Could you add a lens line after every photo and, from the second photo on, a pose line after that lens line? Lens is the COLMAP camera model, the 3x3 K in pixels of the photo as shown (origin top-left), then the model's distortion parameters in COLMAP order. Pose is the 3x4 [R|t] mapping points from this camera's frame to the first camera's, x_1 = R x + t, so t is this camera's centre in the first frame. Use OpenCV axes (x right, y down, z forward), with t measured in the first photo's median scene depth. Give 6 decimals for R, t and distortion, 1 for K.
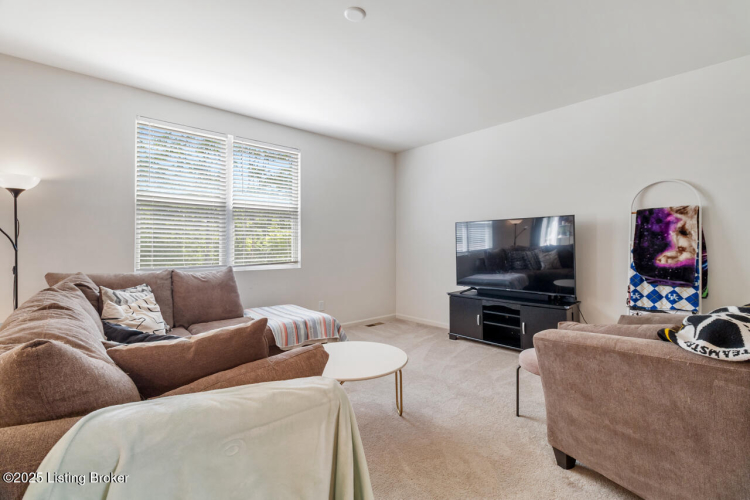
lens RADIAL K [[351.9, 0, 375.5], [0, 351.9, 244.5], [0, 0, 1]] dist [0.000559, 0.000092]
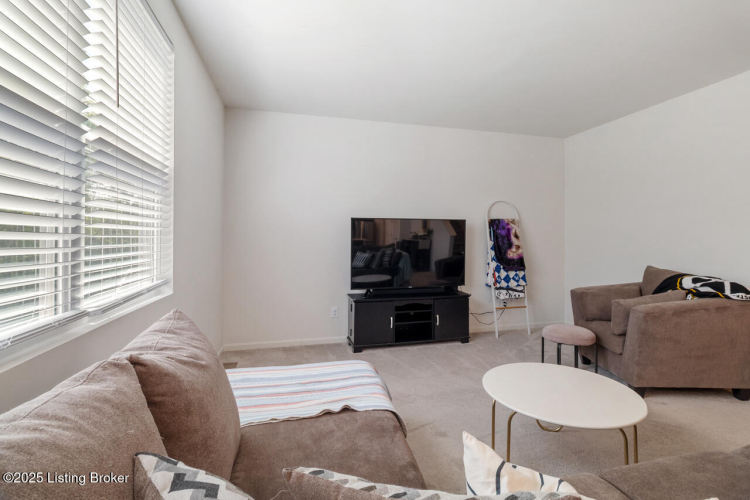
lens RADIAL K [[351.9, 0, 376.7], [0, 351.9, 250.9], [0, 0, 1]] dist [0.000559, 0.000092]
pose [[0.458845, -0.022418, 0.888233, -0.774708], [-0.002089, 0.999652, 0.026310, -0.008063], [-0.888514, -0.013928, 0.458638, 0.811867]]
